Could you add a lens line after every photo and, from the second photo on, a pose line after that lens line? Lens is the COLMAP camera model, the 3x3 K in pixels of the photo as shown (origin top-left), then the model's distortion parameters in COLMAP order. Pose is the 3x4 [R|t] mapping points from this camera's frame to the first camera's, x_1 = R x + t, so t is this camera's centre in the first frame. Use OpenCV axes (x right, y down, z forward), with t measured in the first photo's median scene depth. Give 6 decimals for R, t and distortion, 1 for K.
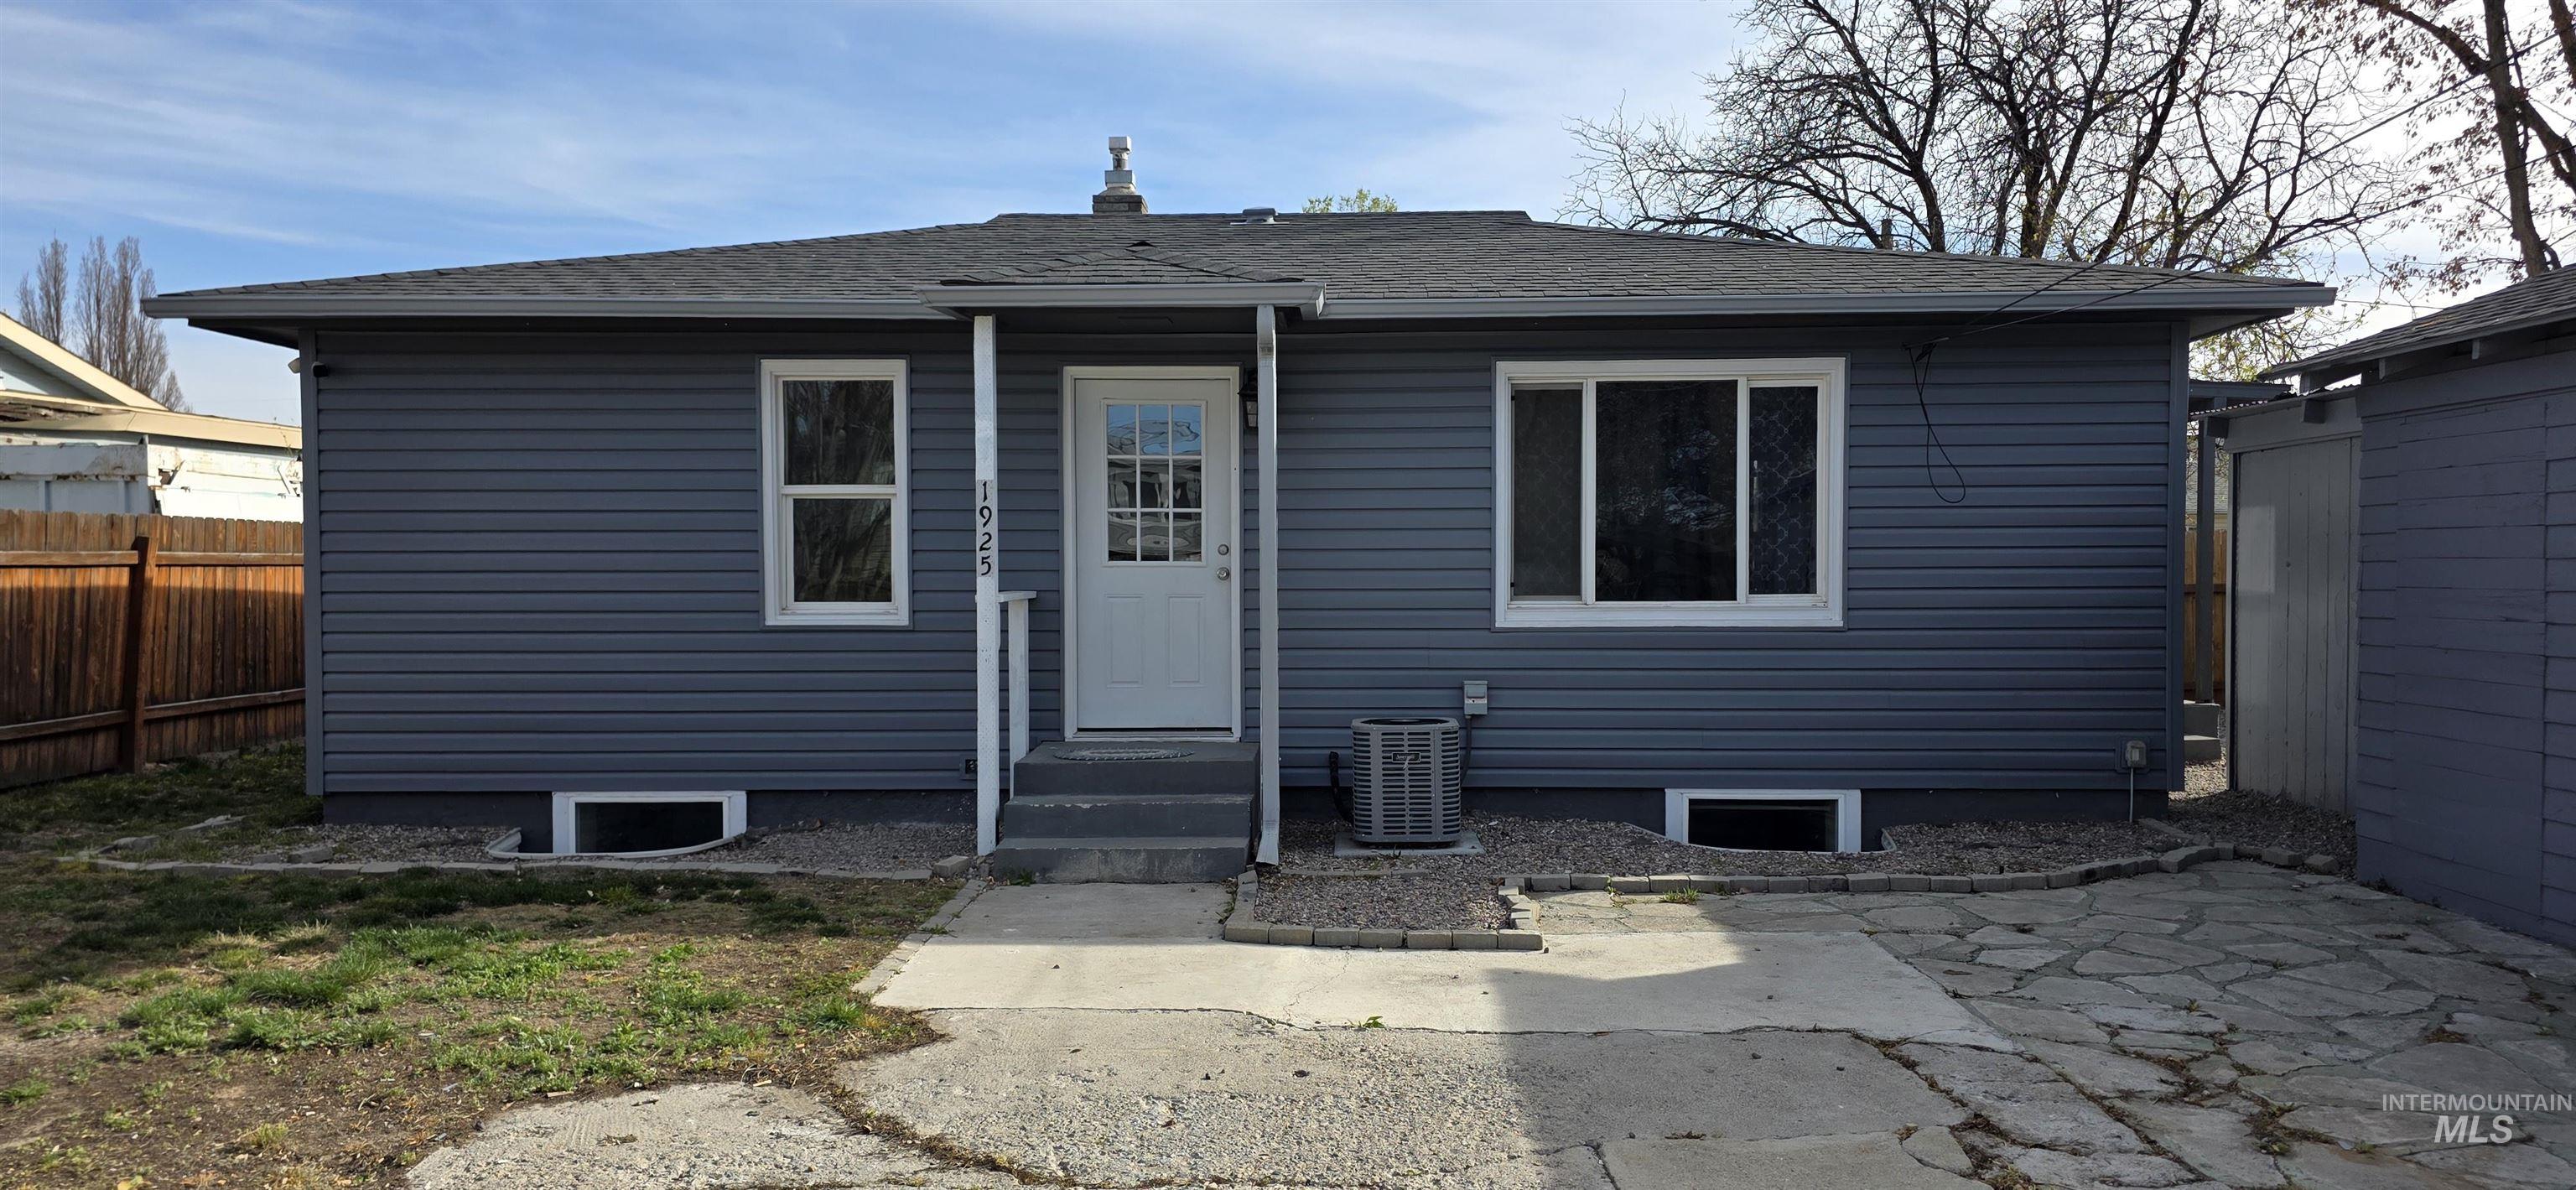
lens RADIAL K [[1747.3, 0, 1288.0], [0, 1747.3, 595.0], [0, 0, 1]] dist [0.020392, -0.001936]
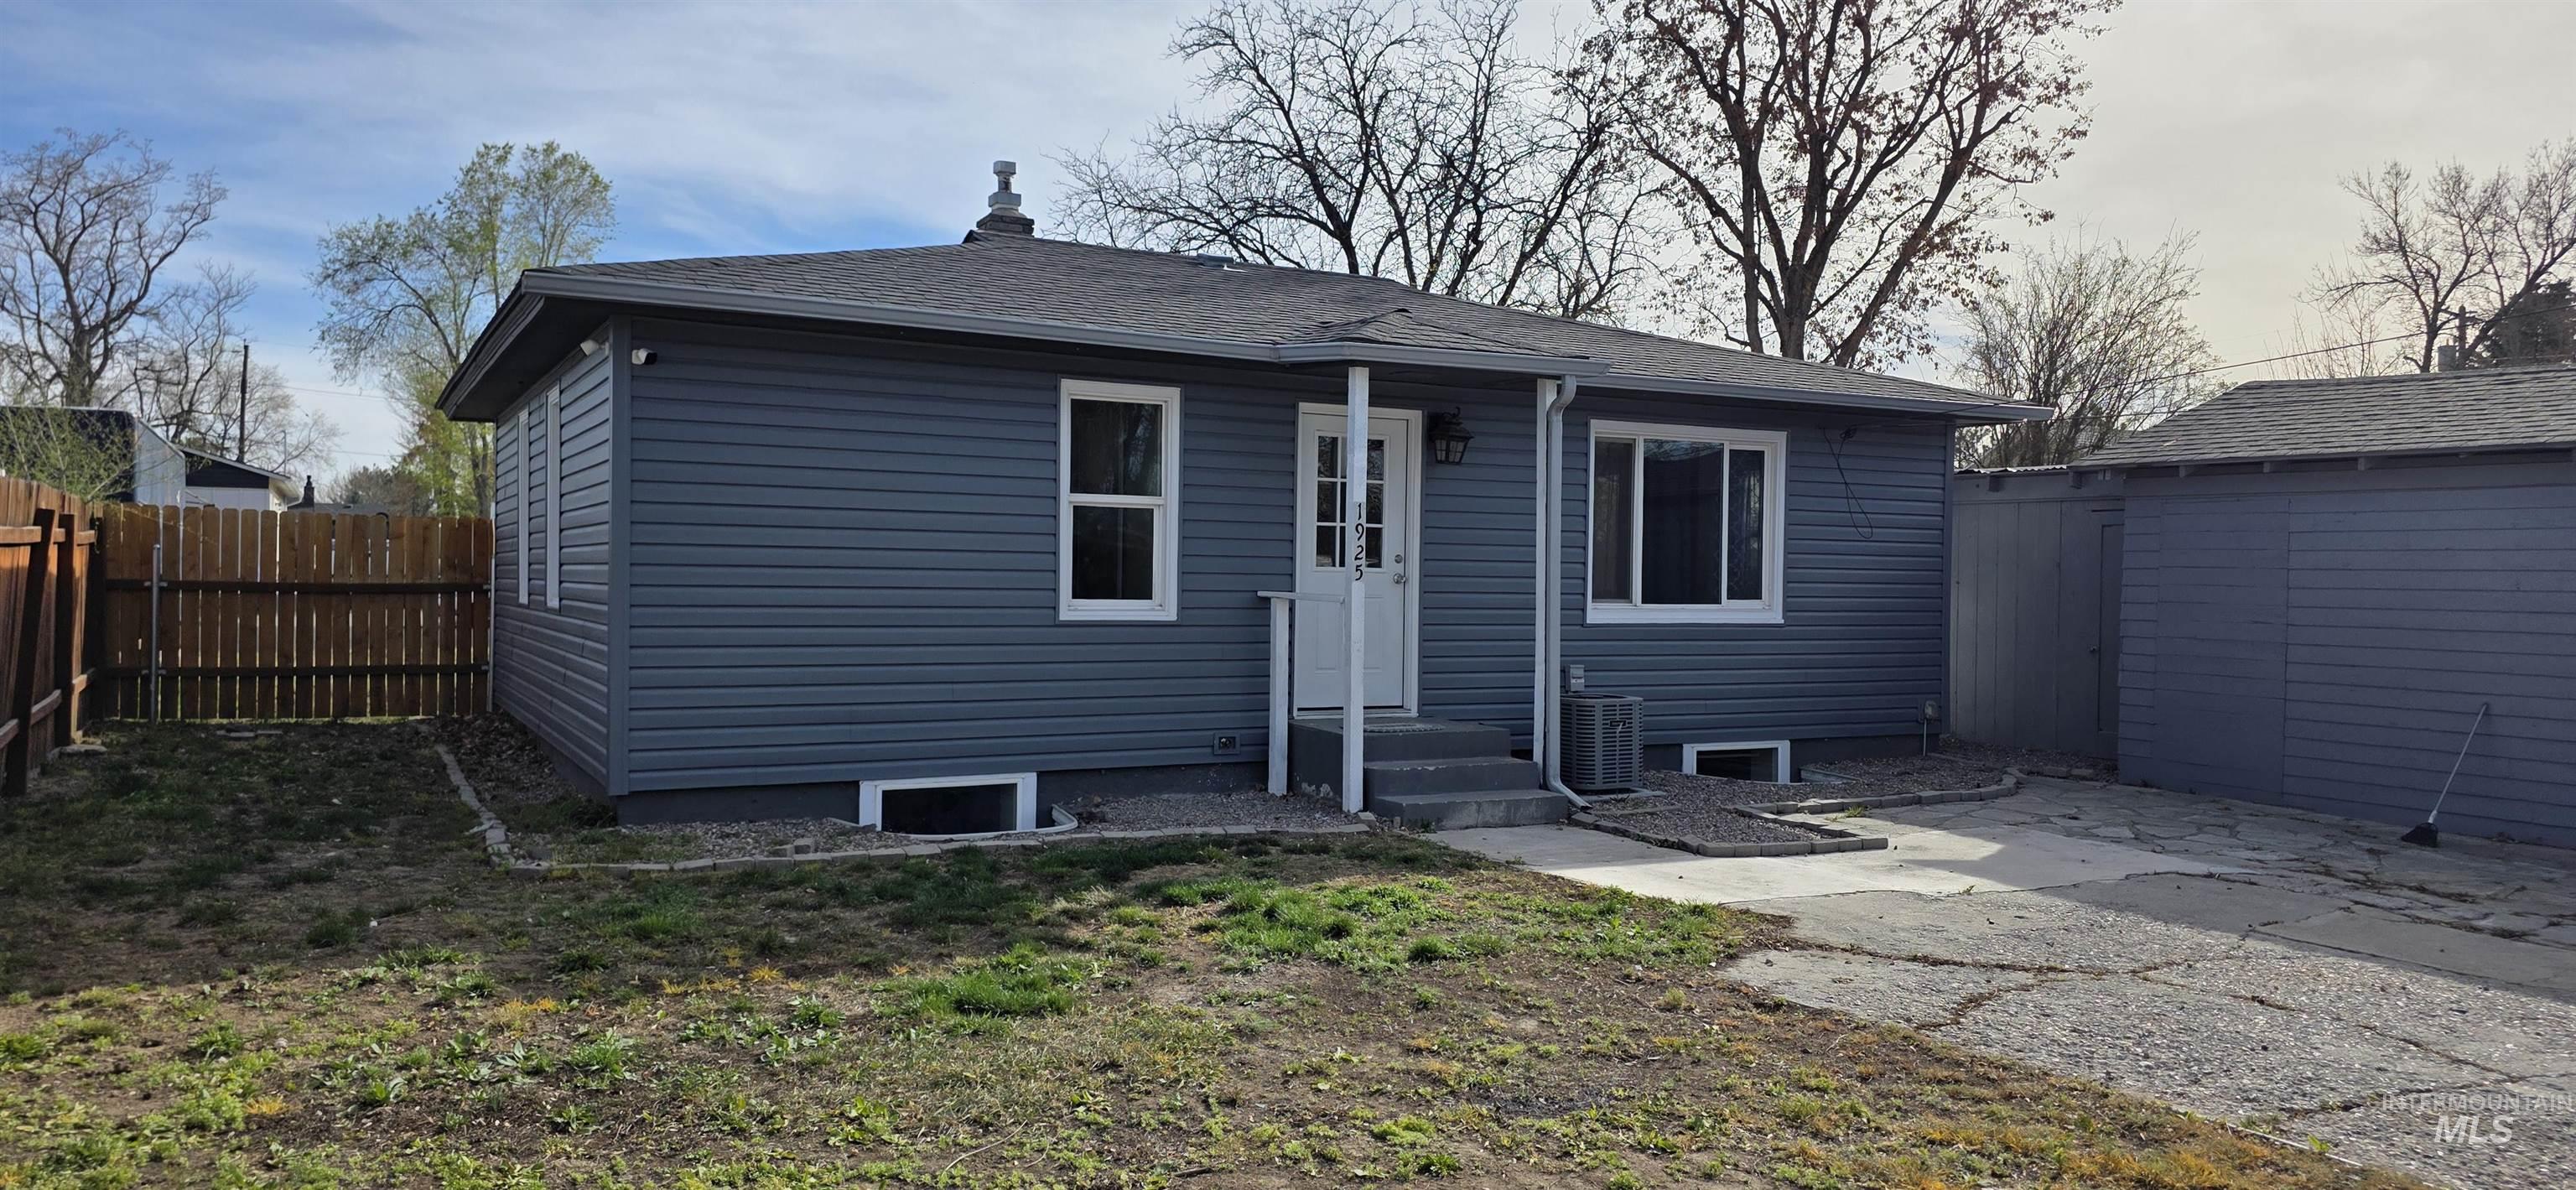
lens RADIAL K [[1747.4, 0, 1288.0], [0, 1747.4, 595.0], [0, 0, 1]] dist [0.025953, 0.000600]
pose [[0.867568, 0.010220, 0.497214, -0.717009], [-0.012893, 0.999915, 0.001943, -0.002675], [-0.497152, -0.008096, 0.867626, -0.017913]]
